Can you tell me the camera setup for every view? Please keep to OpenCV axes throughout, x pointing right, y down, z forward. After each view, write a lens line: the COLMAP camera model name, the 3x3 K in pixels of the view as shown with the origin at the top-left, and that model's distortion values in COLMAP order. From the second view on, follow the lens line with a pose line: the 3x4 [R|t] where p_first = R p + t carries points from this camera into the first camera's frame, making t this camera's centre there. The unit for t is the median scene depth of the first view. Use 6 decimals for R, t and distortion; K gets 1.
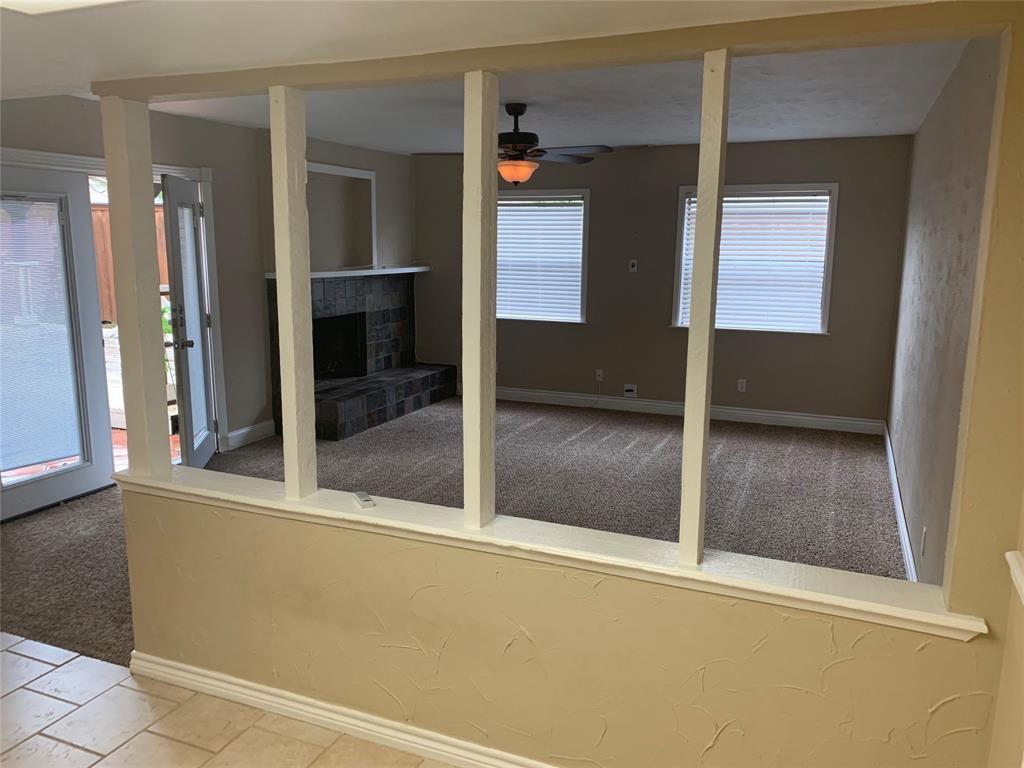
lens RADIAL K [[778.8, 0, 518.0], [0, 778.8, 375.1], [0, 0, 1]] dist [0.031472, -0.044782]
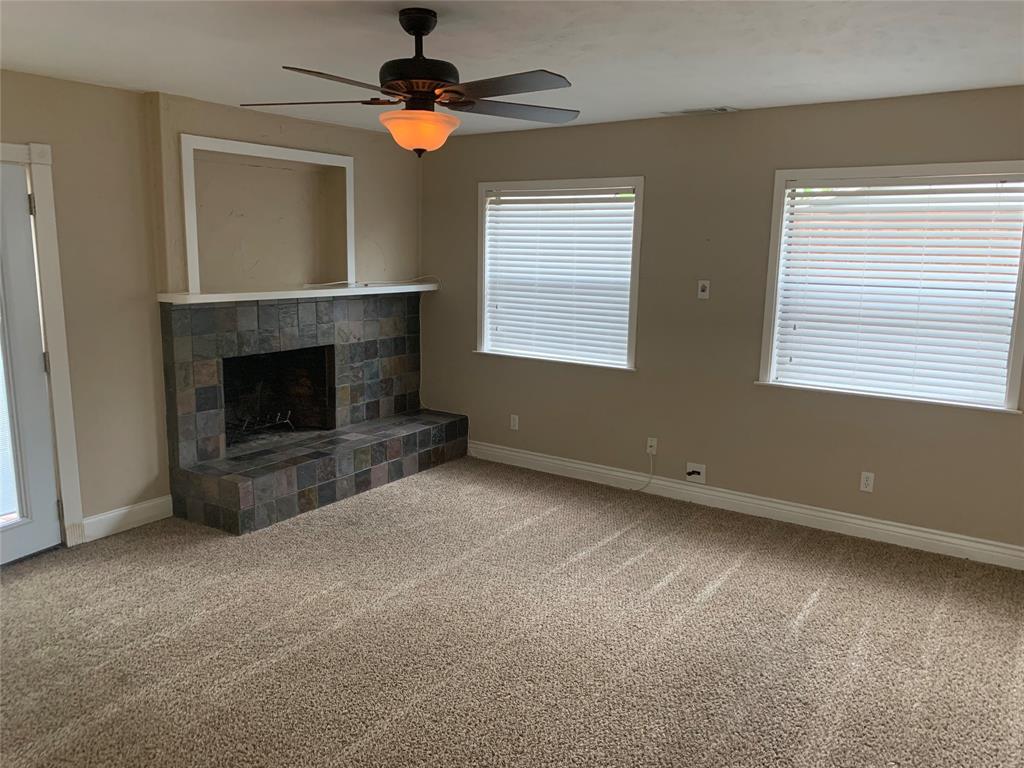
lens RADIAL K [[778.8, 0, 516.5], [0, 778.8, 366.8], [0, 0, 1]] dist [0.031472, -0.044782]
pose [[0.980655, 0.037257, -0.192165, 0.138463], [-0.040809, 0.999061, -0.014562, -0.065025], [0.191442, 0.022122, 0.981254, 0.351596]]
